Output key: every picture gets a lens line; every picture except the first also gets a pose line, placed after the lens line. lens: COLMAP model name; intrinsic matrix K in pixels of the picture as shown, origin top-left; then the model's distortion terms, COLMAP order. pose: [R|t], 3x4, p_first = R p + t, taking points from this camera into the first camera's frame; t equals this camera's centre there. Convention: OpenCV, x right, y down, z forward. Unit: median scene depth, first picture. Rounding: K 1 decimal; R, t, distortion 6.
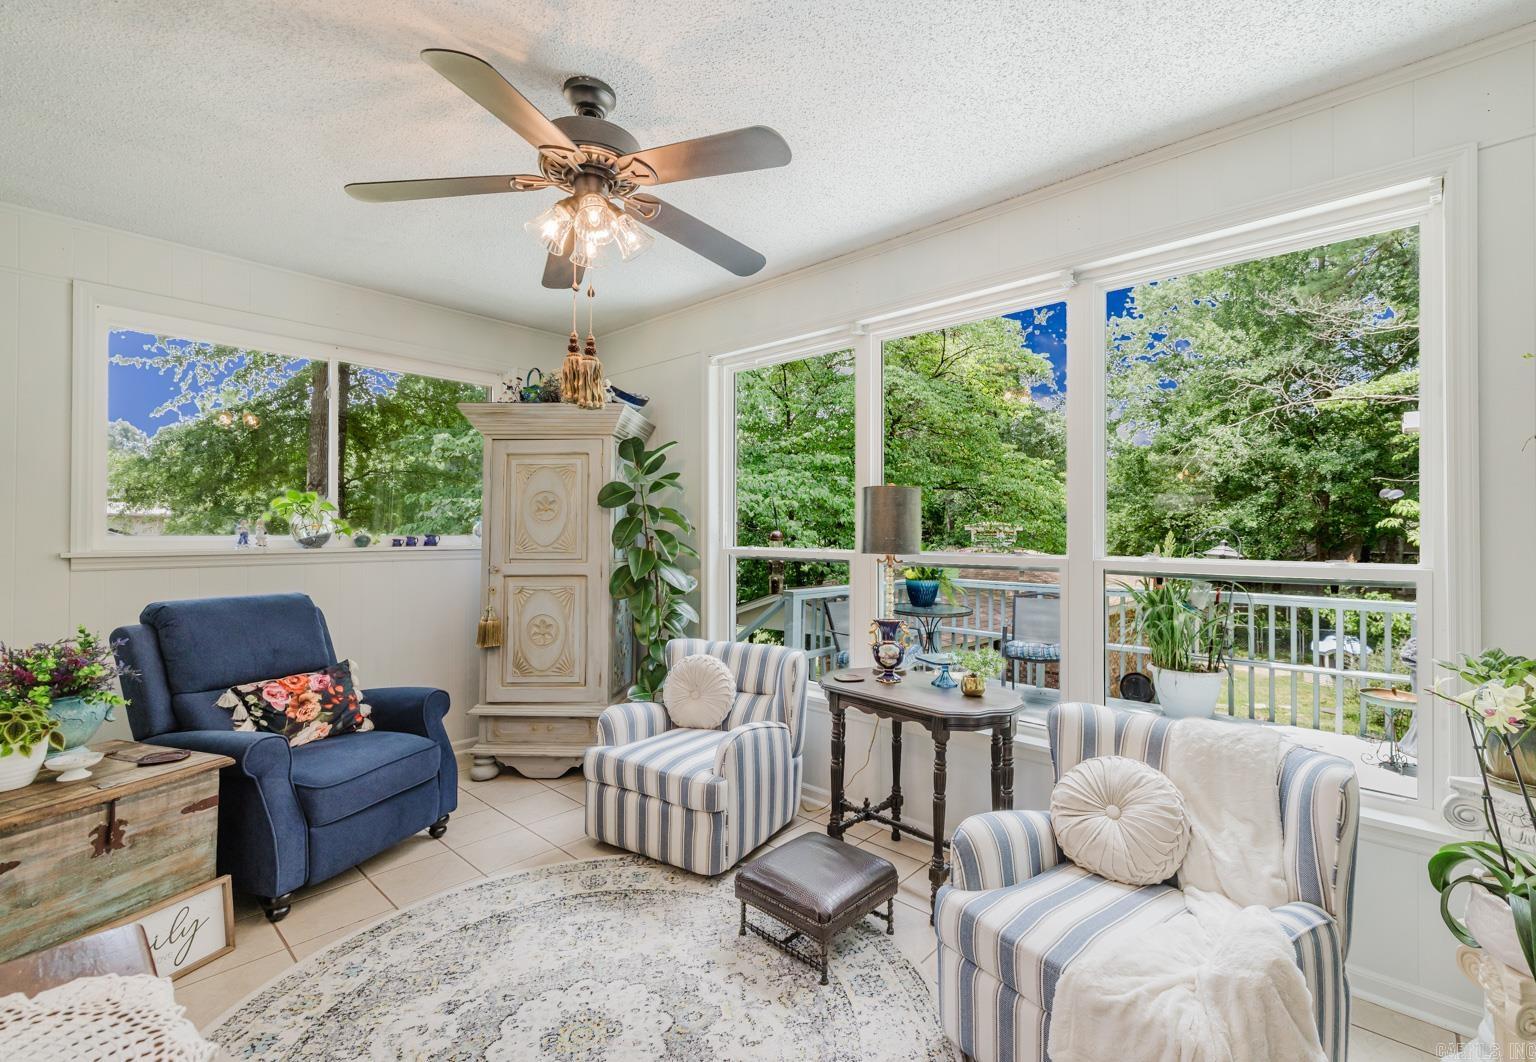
lens RADIAL K [[668.1, 0, 764.2], [0, 668.1, 525.5], [0, 0, 1]] dist [0.004093, -0.000197]
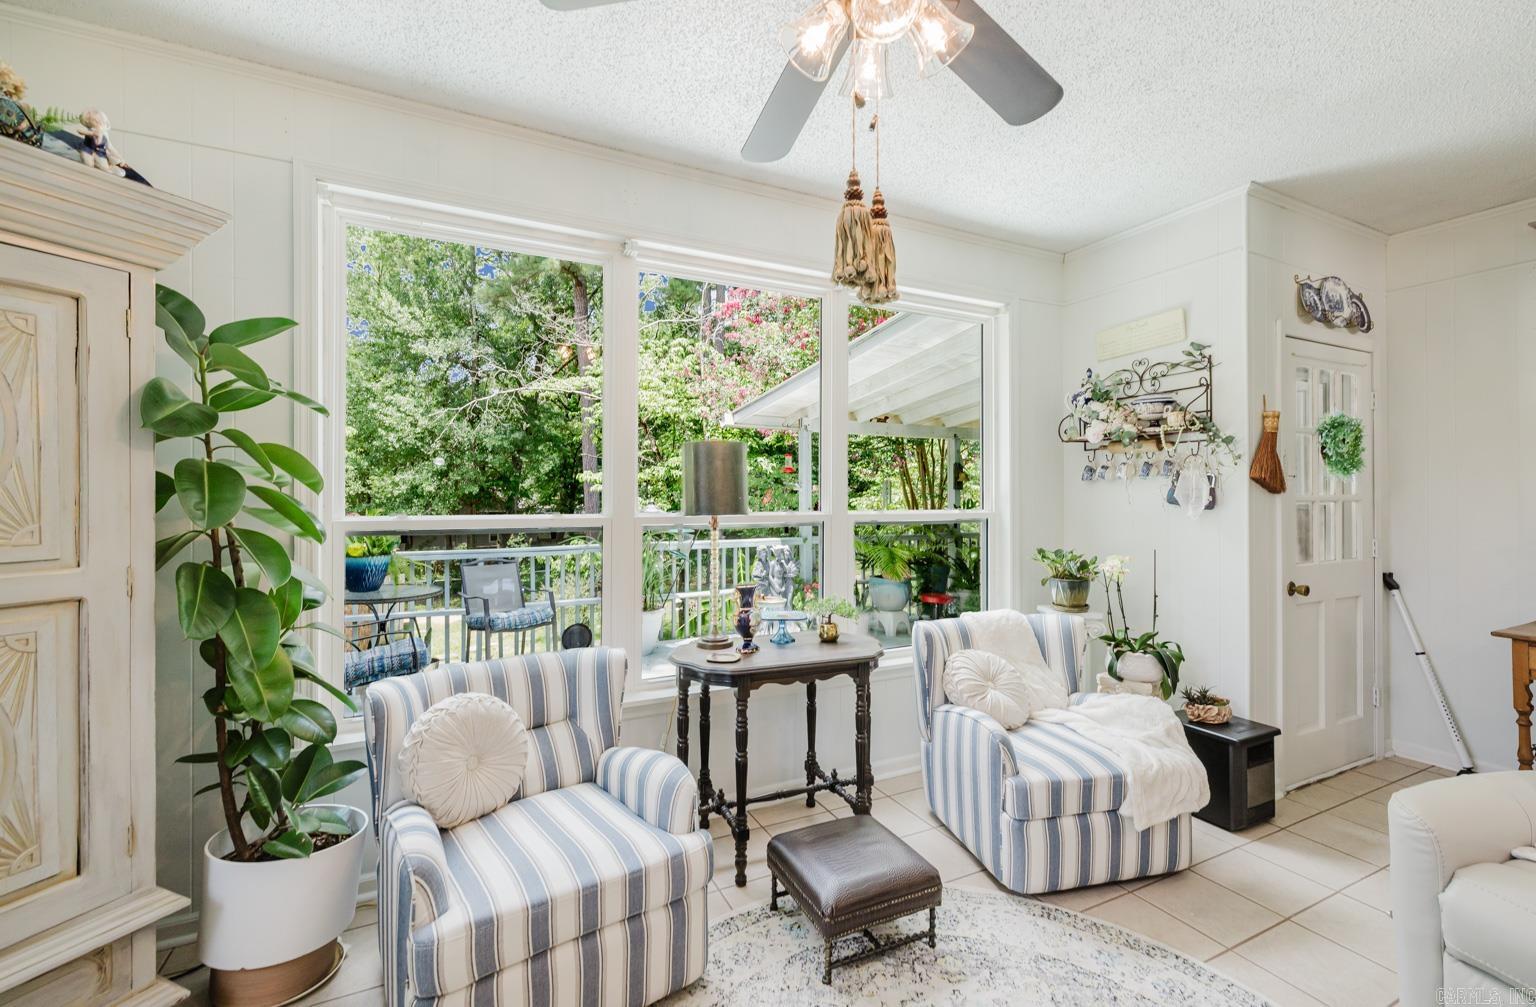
lens RADIAL K [[668.4, 0, 763.2], [0, 668.4, 489.6], [0, 0, 1]] dist [0.001432, 0.000310]
pose [[0.364766, 0.006220, 0.931078, -0.599092], [-0.006274, 0.999971, -0.004222, 0.009330], [-0.931078, -0.004301, 0.364795, 0.563180]]
